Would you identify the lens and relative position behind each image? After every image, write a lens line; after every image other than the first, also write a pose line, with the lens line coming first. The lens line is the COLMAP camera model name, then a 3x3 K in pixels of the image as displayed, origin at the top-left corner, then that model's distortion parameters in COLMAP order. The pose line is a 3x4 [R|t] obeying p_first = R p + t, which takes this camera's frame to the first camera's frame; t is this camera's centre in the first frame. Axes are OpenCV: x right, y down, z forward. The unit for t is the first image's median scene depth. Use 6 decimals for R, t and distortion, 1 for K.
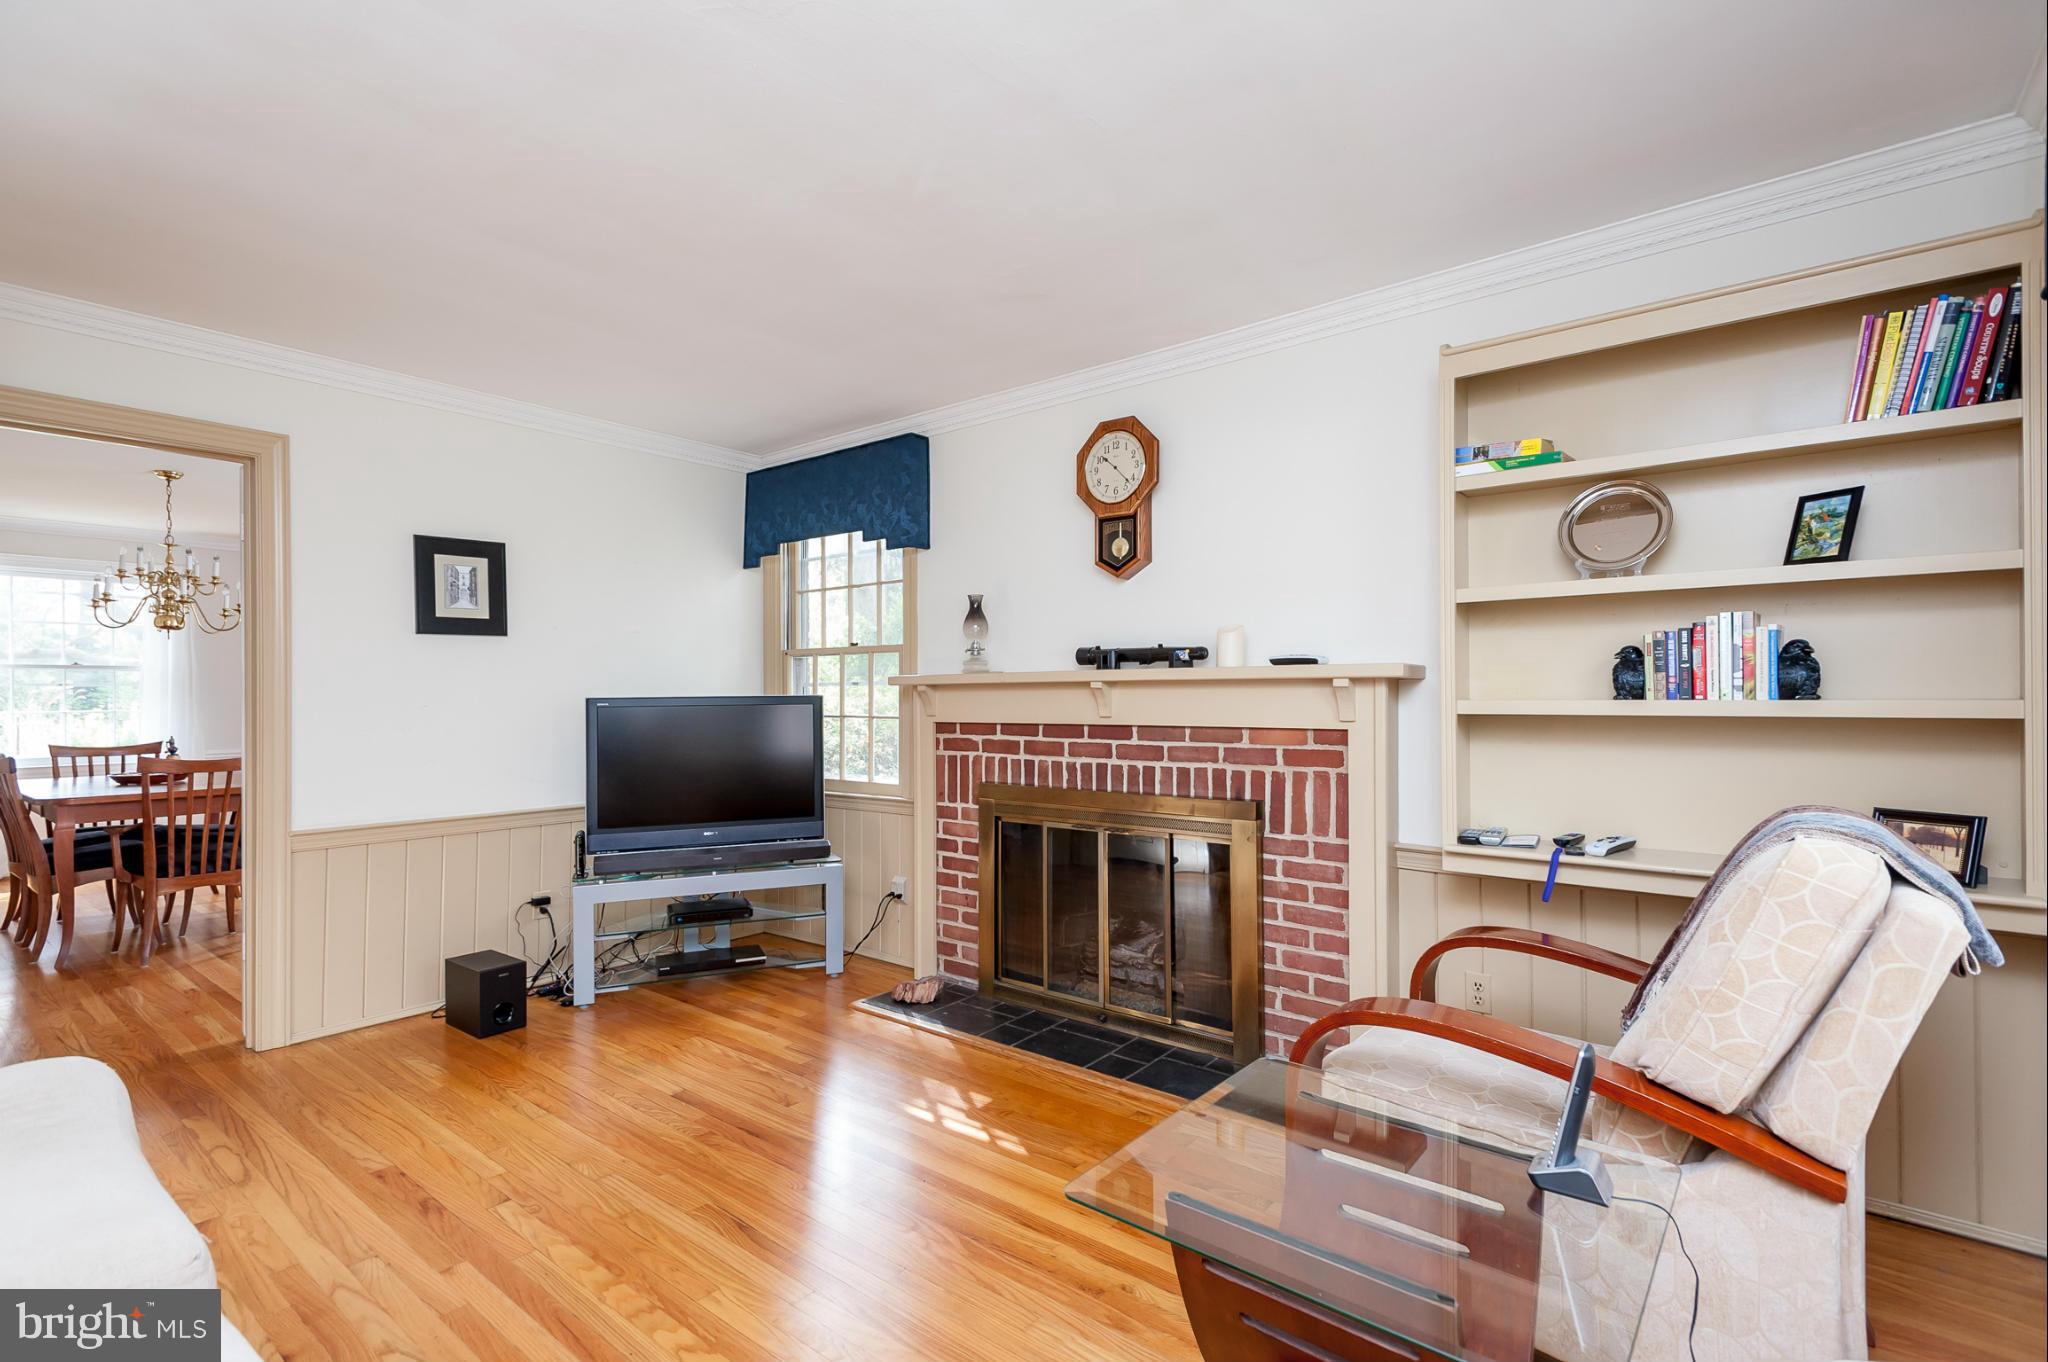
lens RADIAL K [[971.4, 0, 1024.3], [0, 971.4, 697.9], [0, 0, 1]] dist [0.003798, 0.000562]
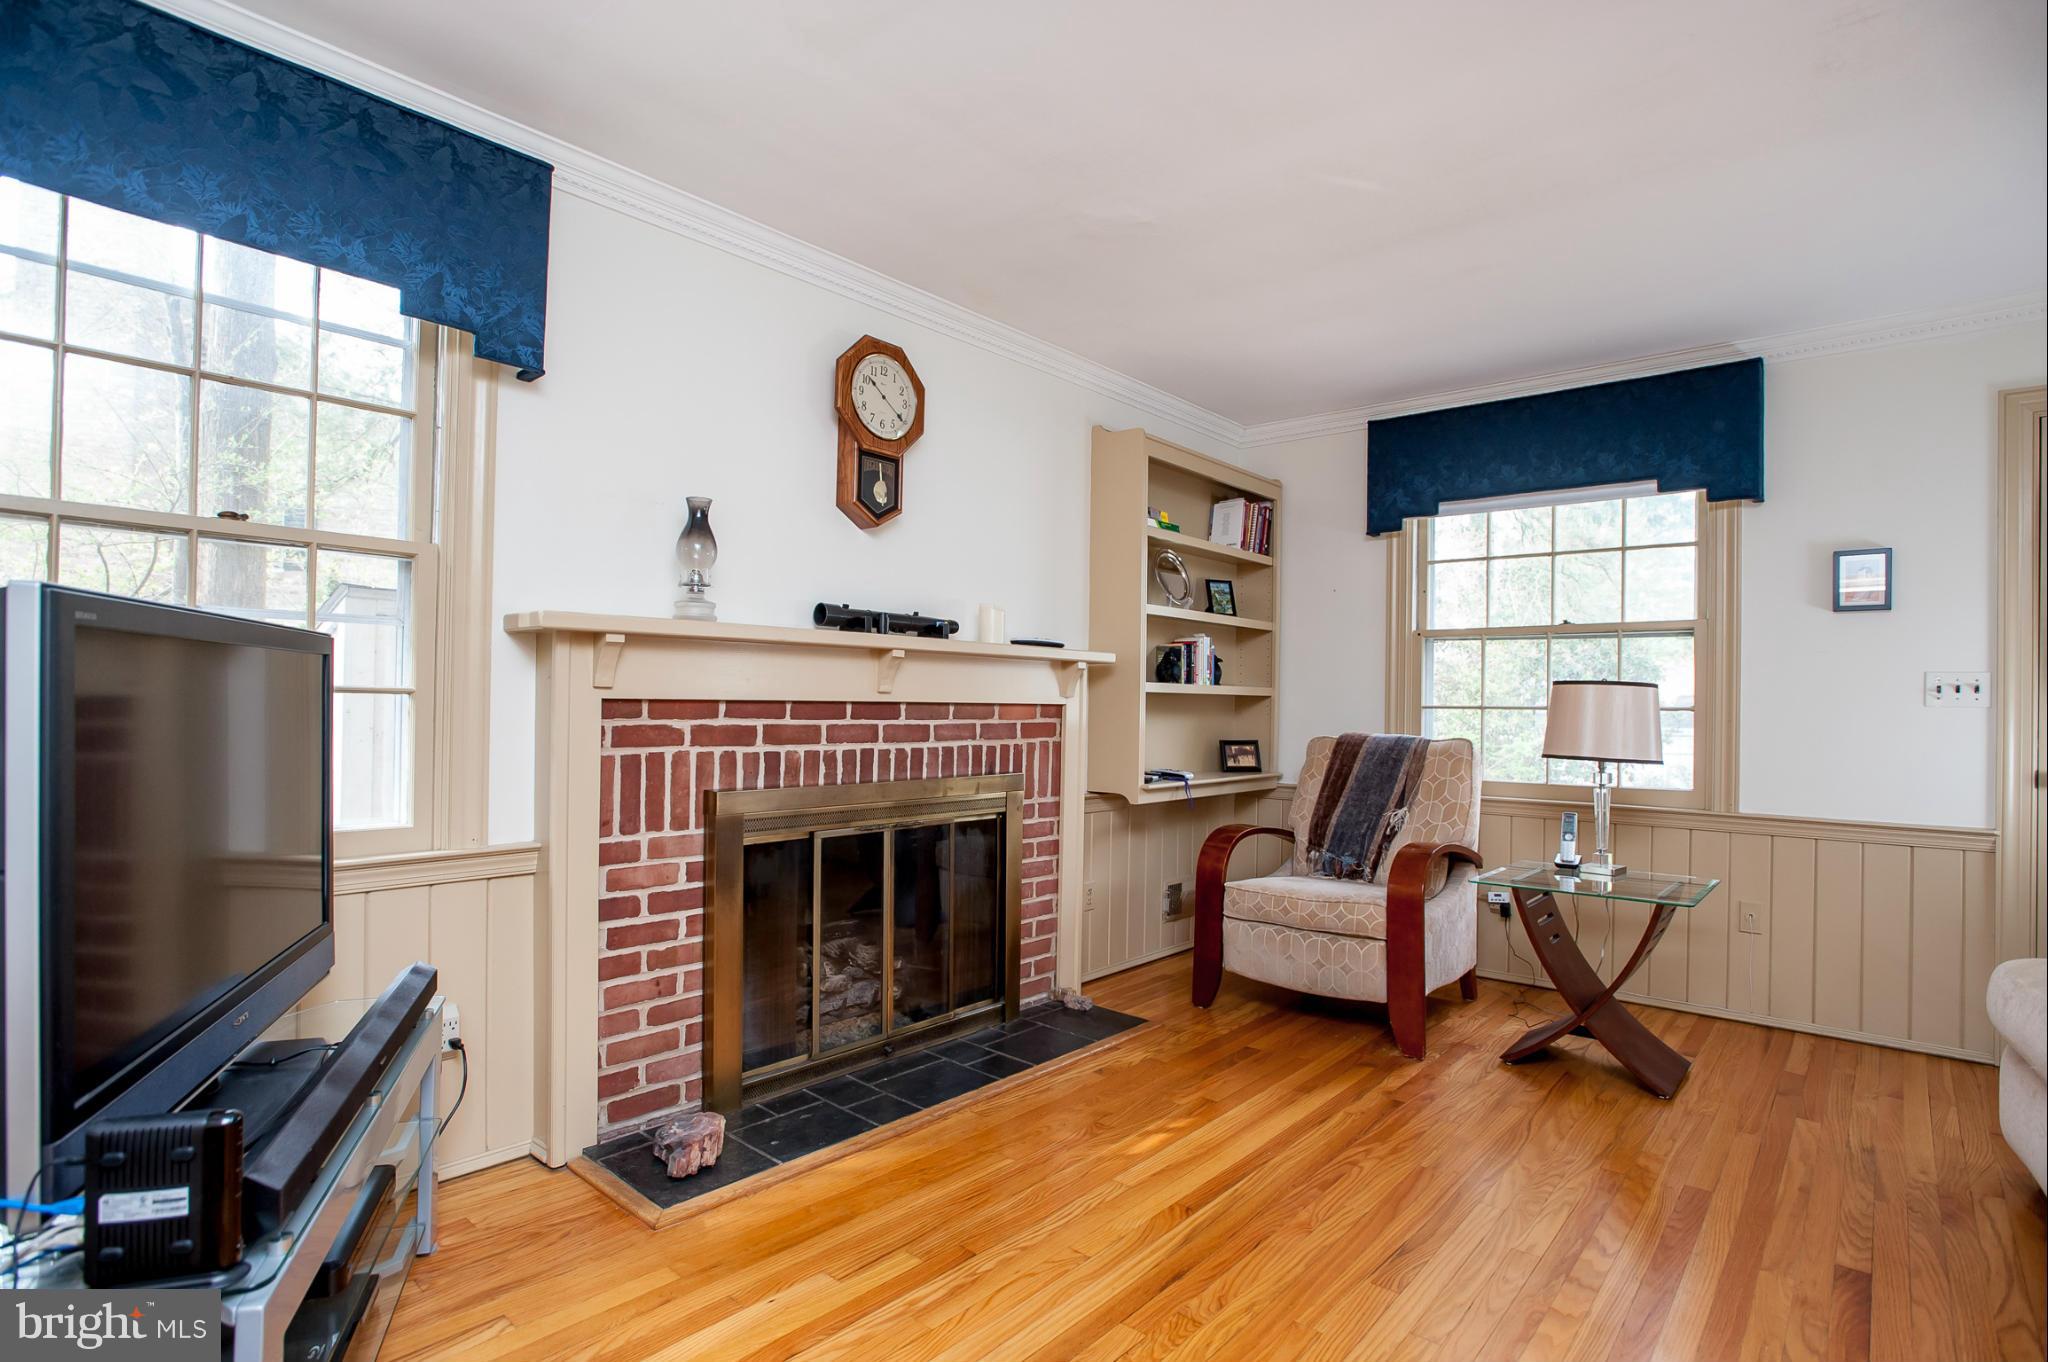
lens RADIAL K [[1046.2, 0, 1023.4], [0, 1046.2, 678.3], [0, 0, 1]] dist [-0.068406, 0.000083]
pose [[0.020705, 0.019060, 0.999604, -0.793144], [-0.023342, 0.999555, -0.018575, 0.020884], [-0.999513, -0.022948, 0.021141, 0.844323]]
